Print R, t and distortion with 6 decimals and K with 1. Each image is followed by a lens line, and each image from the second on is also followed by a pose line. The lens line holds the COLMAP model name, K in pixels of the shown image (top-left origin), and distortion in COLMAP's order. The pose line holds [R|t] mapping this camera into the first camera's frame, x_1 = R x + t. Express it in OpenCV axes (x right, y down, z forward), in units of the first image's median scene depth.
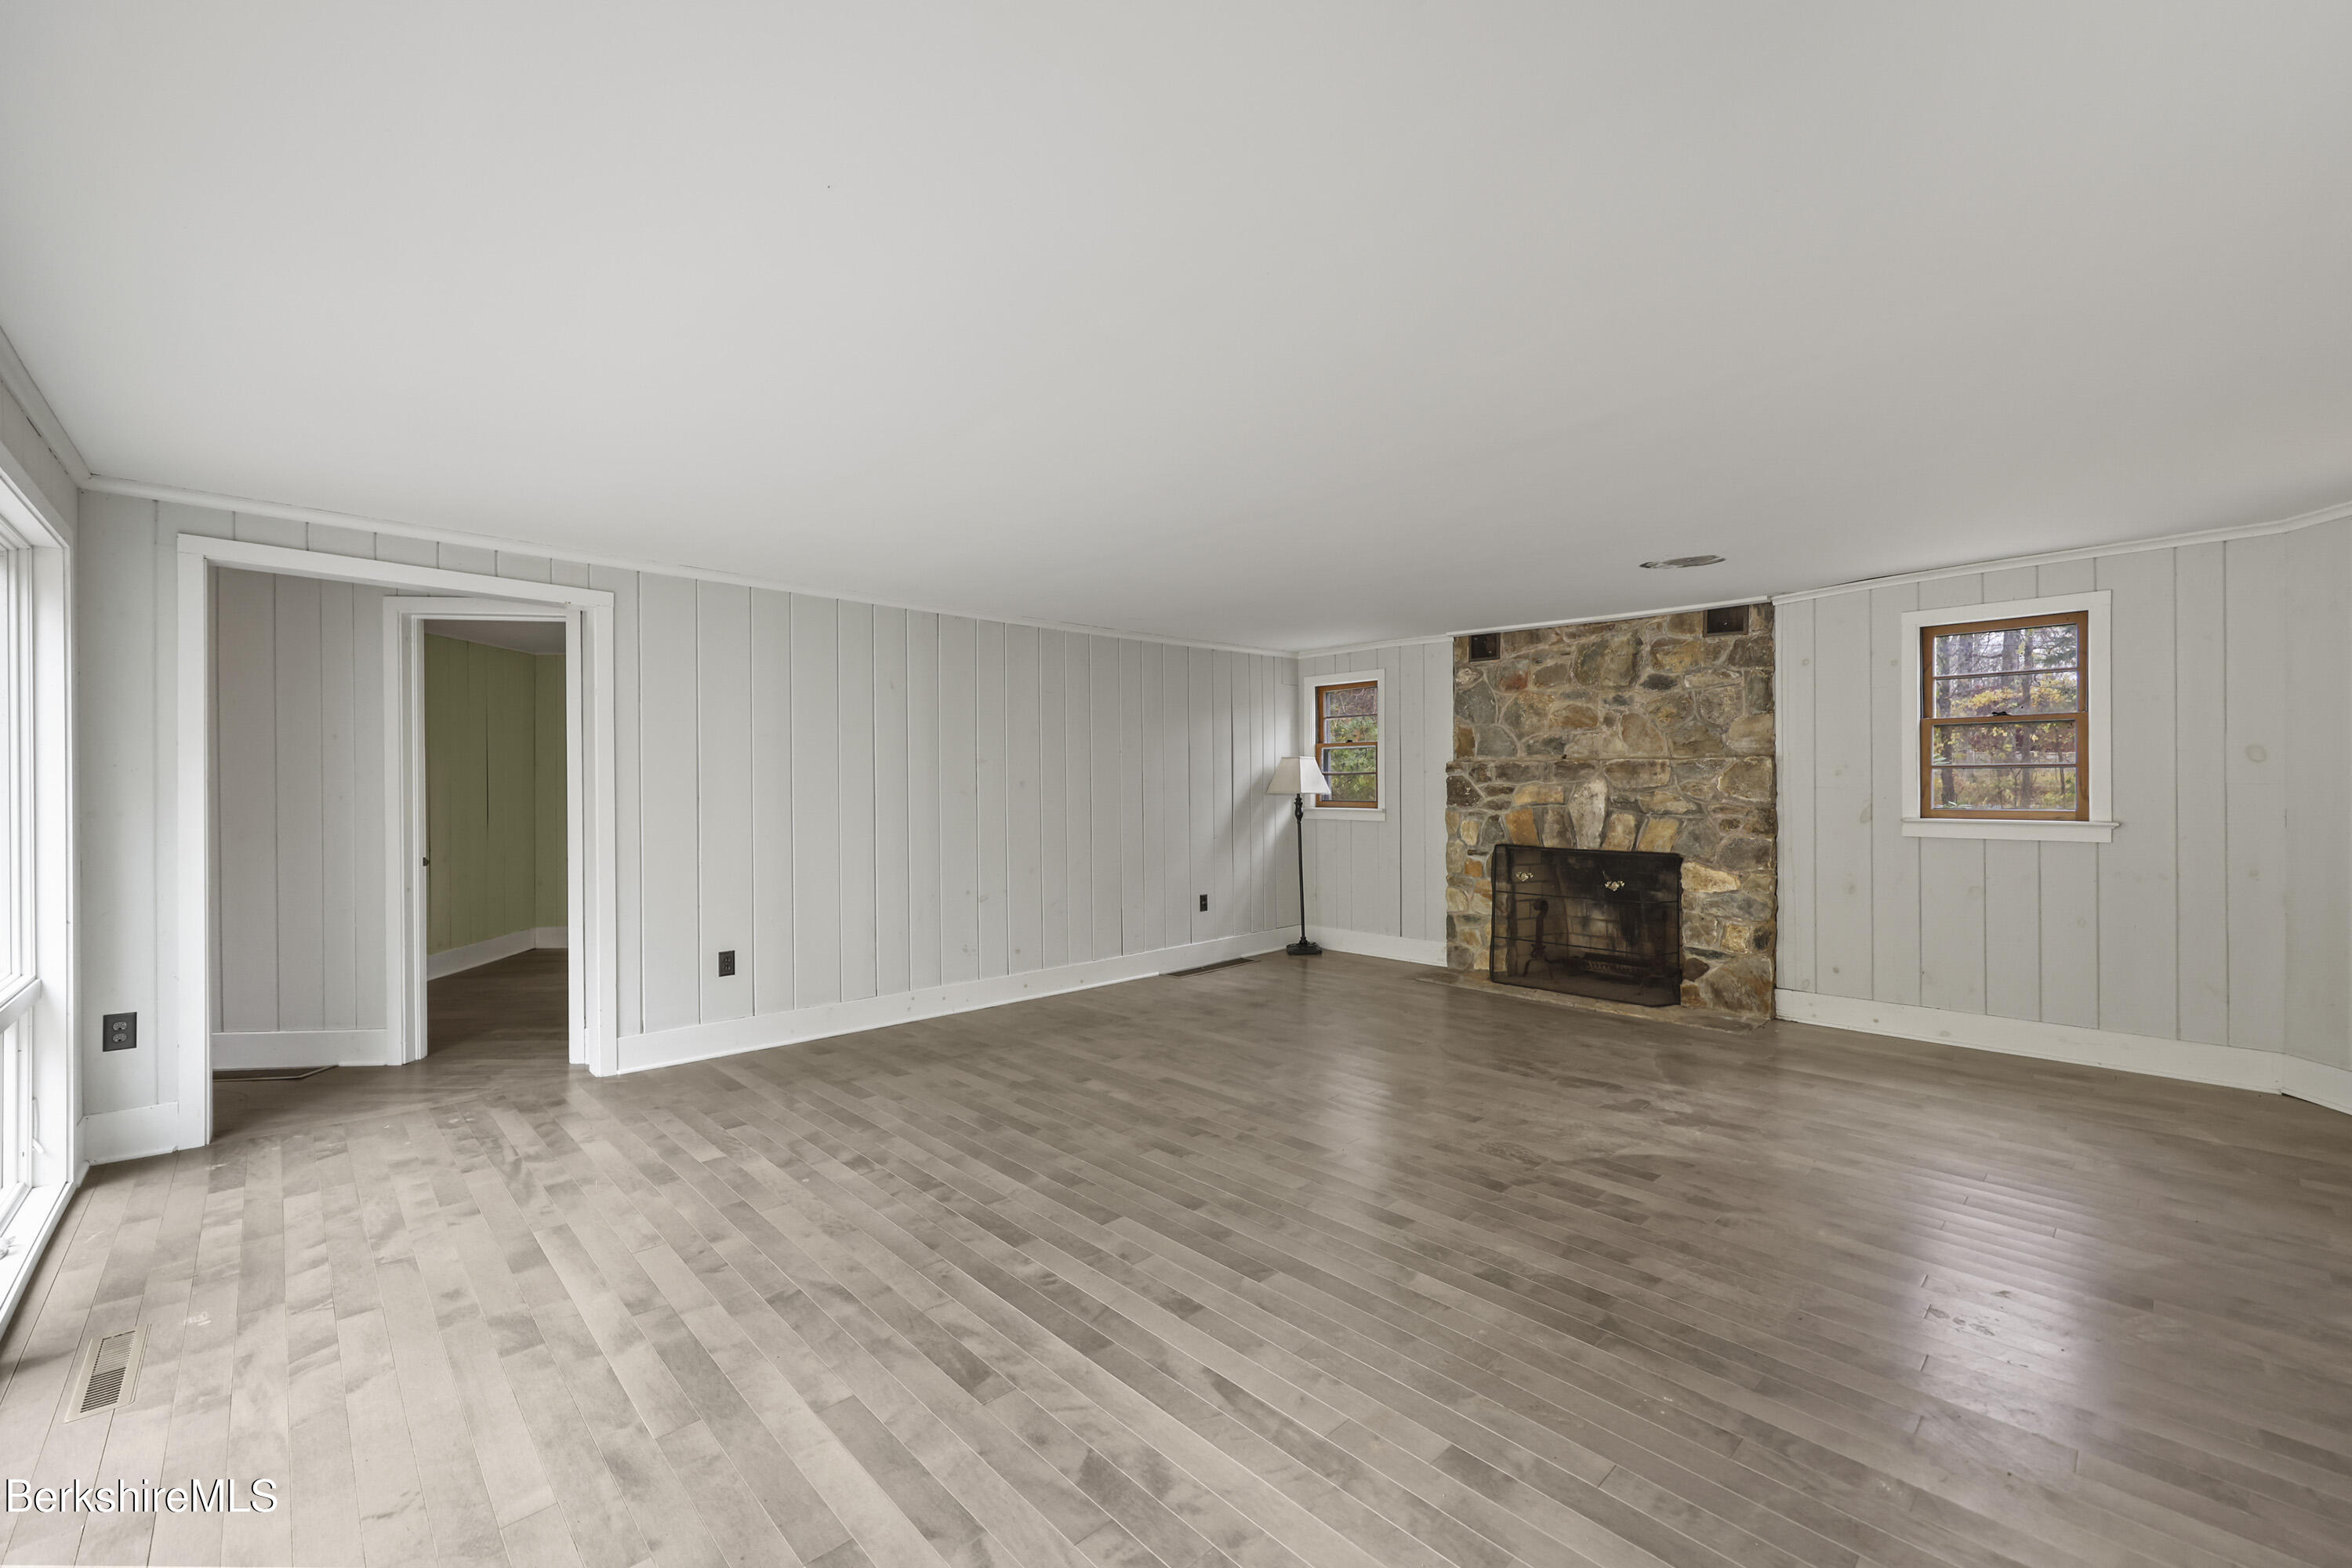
lens RADIAL K [[959.3, 0, 1181.0], [0, 959.3, 789.2], [0, 0, 1]] dist [0.000963, 0.000044]
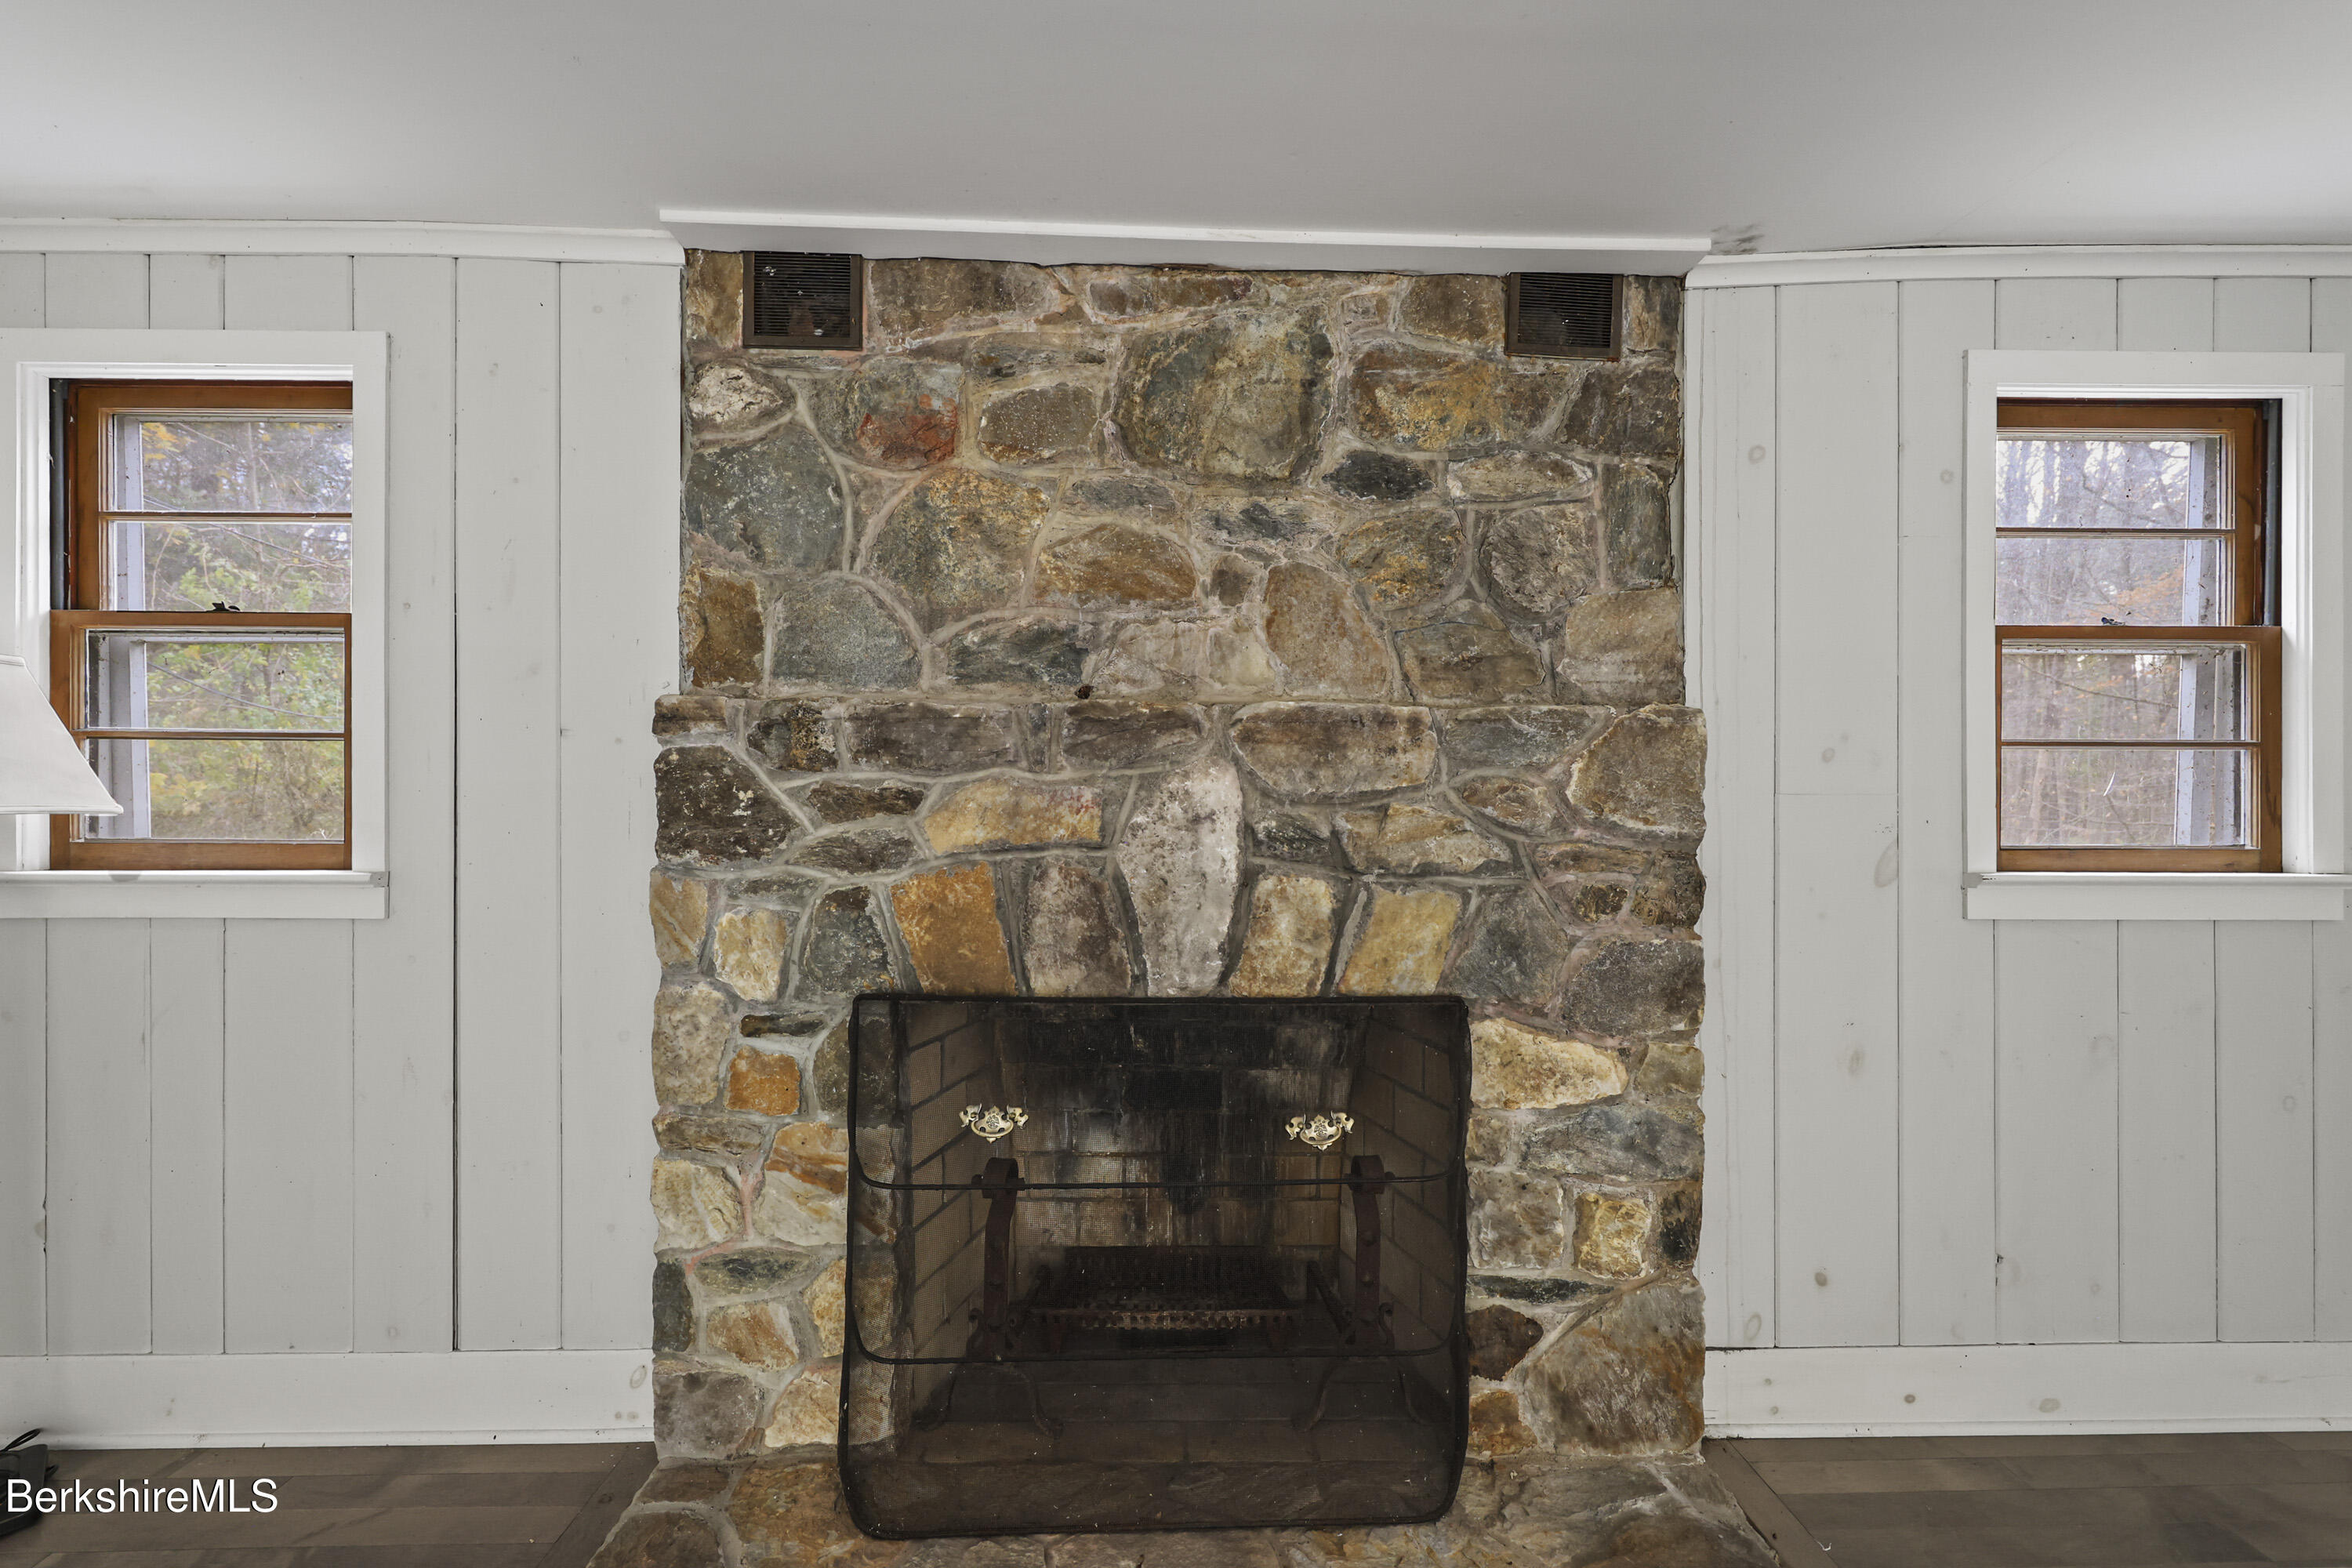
lens RADIAL K [[959.3, 0, 1181.0], [0, 959.3, 789.2], [0, 0, 1]] dist [0.000963, 0.000044]
pose [[0.677885, 0.001712, 0.735166, 0.204188], [-0.002748, 0.999996, 0.000205, -0.002791], [-0.735163, -0.002159, 0.677887, 0.809751]]
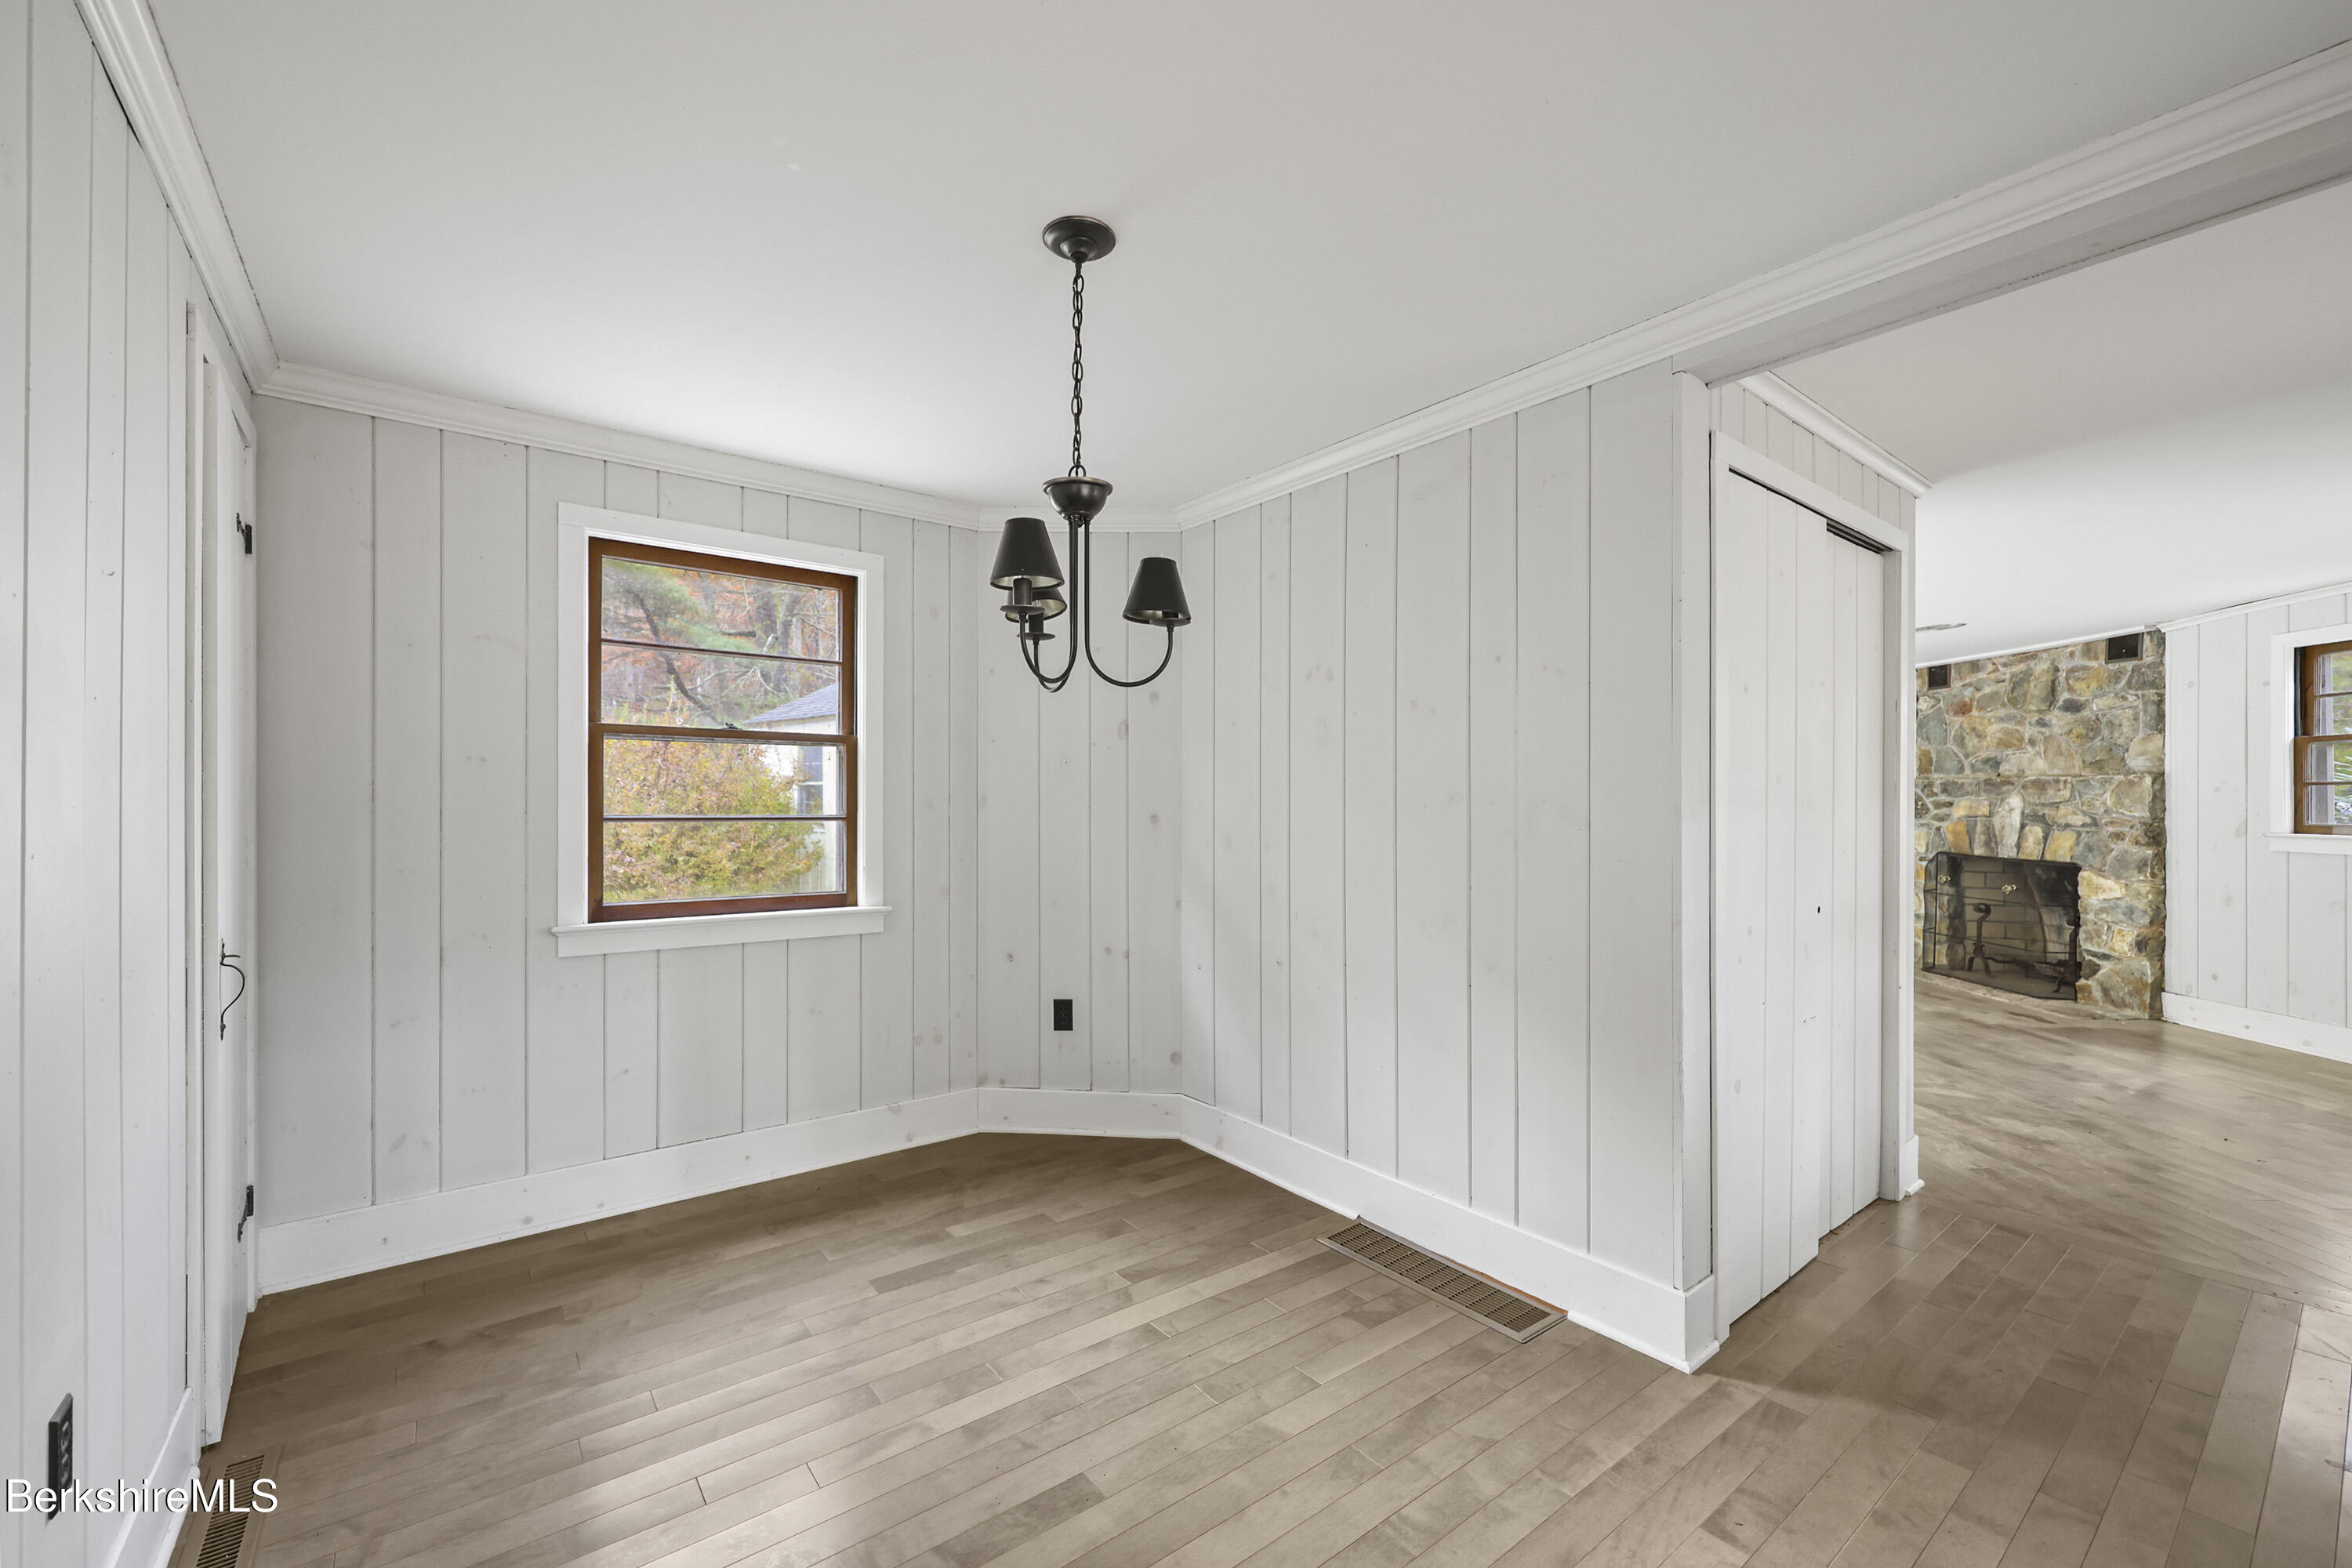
lens RADIAL K [[959.3, 0, 1181.0], [0, 959.3, 789.2], [0, 0, 1]] dist [0.000963, 0.000044]
pose [[0.703588, 0.003689, -0.710599, 0.551239], [-0.015181, 0.999836, -0.009841, 0.008952], [0.710446, 0.017711, 0.703529, -0.474532]]
